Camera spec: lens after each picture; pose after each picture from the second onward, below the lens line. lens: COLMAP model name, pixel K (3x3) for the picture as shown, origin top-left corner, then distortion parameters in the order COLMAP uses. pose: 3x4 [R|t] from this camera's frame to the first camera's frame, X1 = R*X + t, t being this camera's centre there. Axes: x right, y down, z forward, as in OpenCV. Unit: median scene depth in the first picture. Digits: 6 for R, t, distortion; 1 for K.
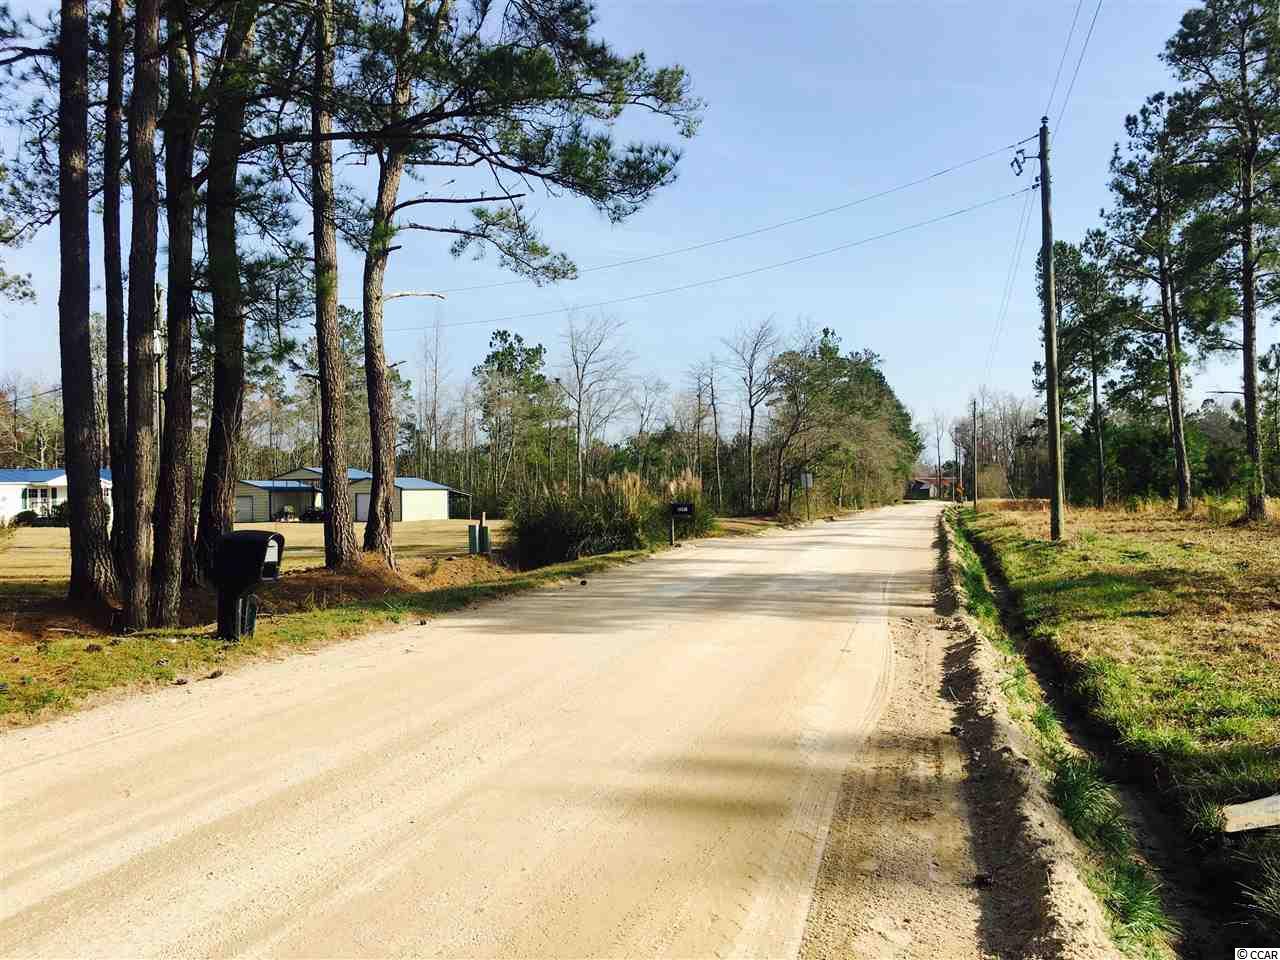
lens RADIAL K [[1005.9, 0, 636.6], [0, 1005.9, 485.8], [0, 0, 1]] dist [0.054672, -0.081501]
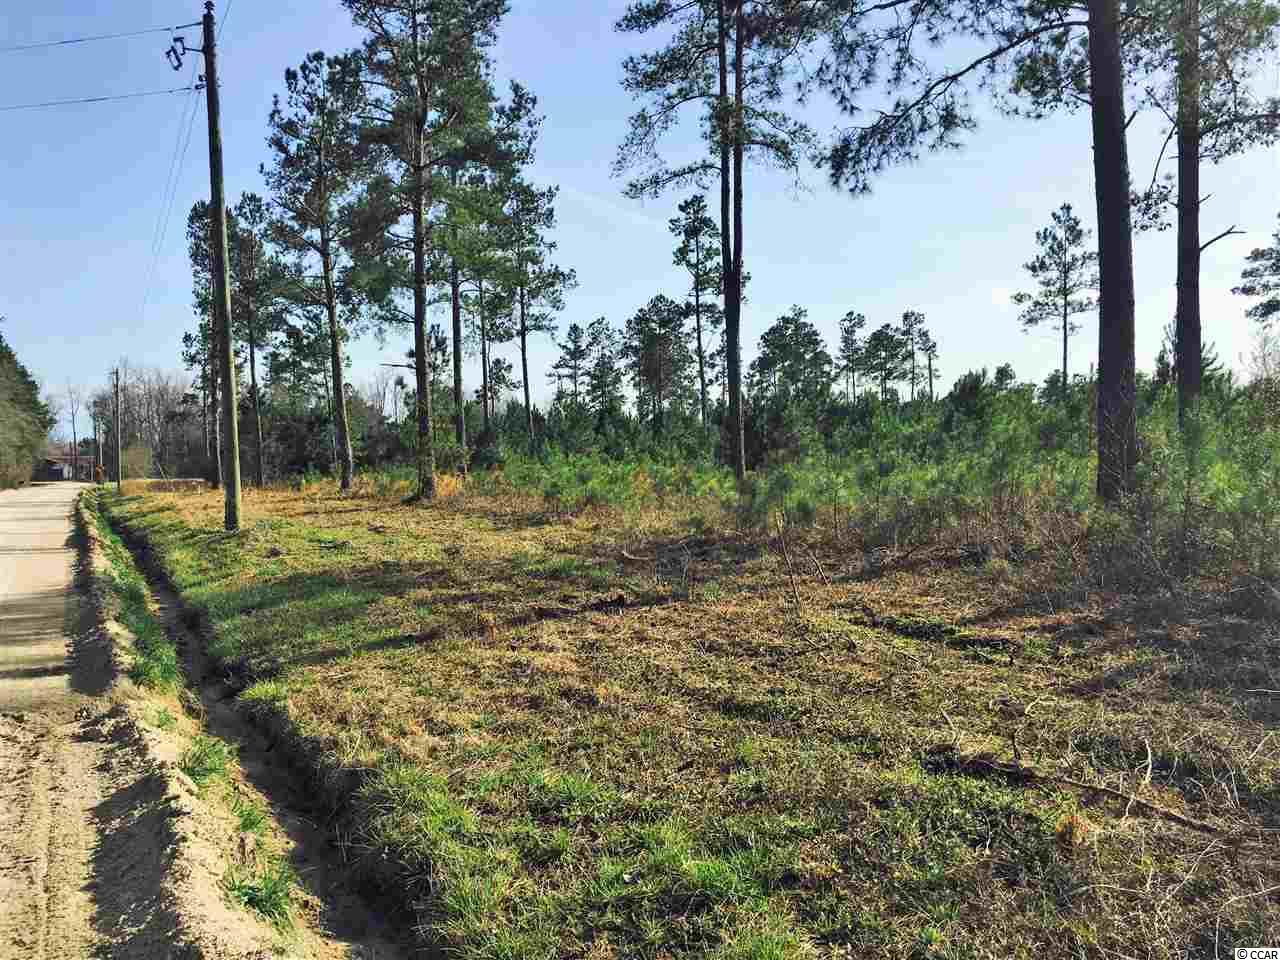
lens RADIAL K [[1005.9, 0, 636.6], [0, 1005.9, 485.8], [0, 0, 1]] dist [0.054672, -0.081501]
pose [[0.699363, -0.019165, 0.714510, 0.033288], [0.004399, 0.999737, 0.022510, 0.000633], [-0.714753, -0.012600, 0.699263, 0.111157]]
